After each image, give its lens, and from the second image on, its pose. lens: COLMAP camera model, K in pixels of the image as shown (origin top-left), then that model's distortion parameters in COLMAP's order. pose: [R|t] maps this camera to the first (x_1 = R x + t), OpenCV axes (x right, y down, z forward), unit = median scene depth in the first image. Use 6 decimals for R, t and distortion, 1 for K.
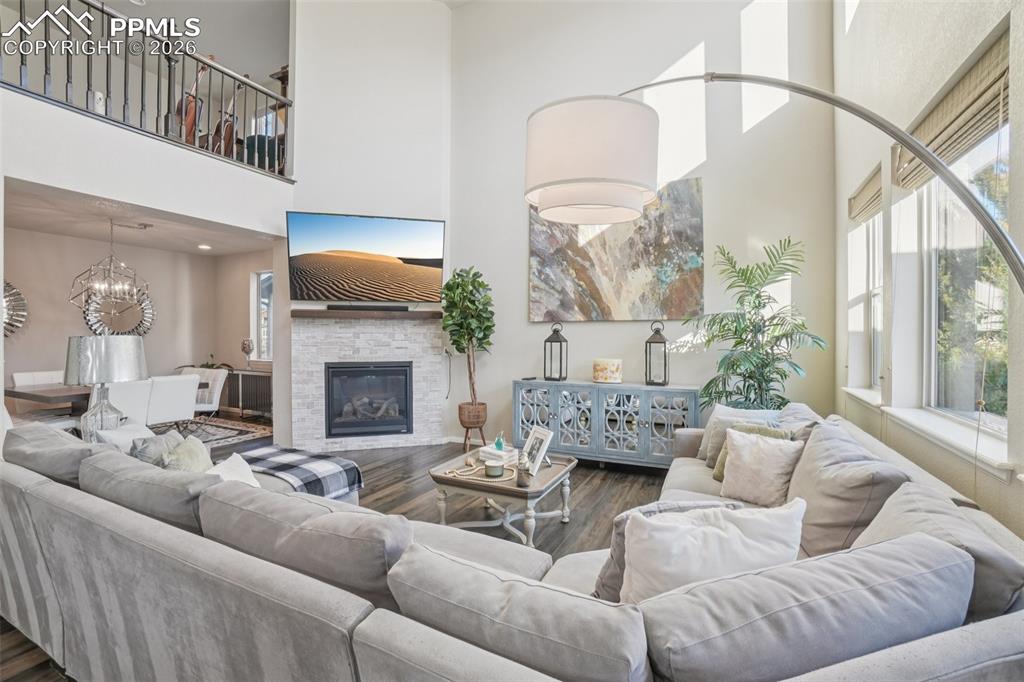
lens RADIAL K [[472.1, 0, 502.2], [0, 472.1, 336.1], [0, 0, 1]] dist [-0.031921, 0.000228]
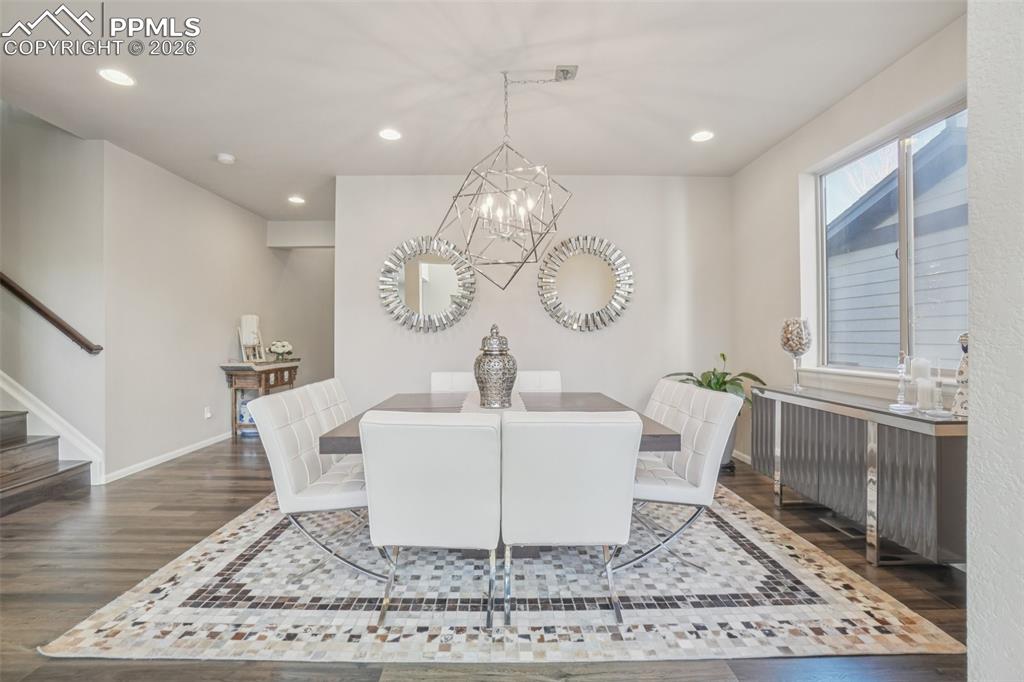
lens RADIAL K [[472.1, 0, 502.2], [0, 472.1, 336.1], [0, 0, 1]] dist [-0.031921, 0.000228]
pose [[0.483775, -0.007446, -0.875161, -0.306860], [0.000388, 0.999966, -0.008294, 0.025381], [0.875192, 0.003673, 0.483761, 0.568534]]
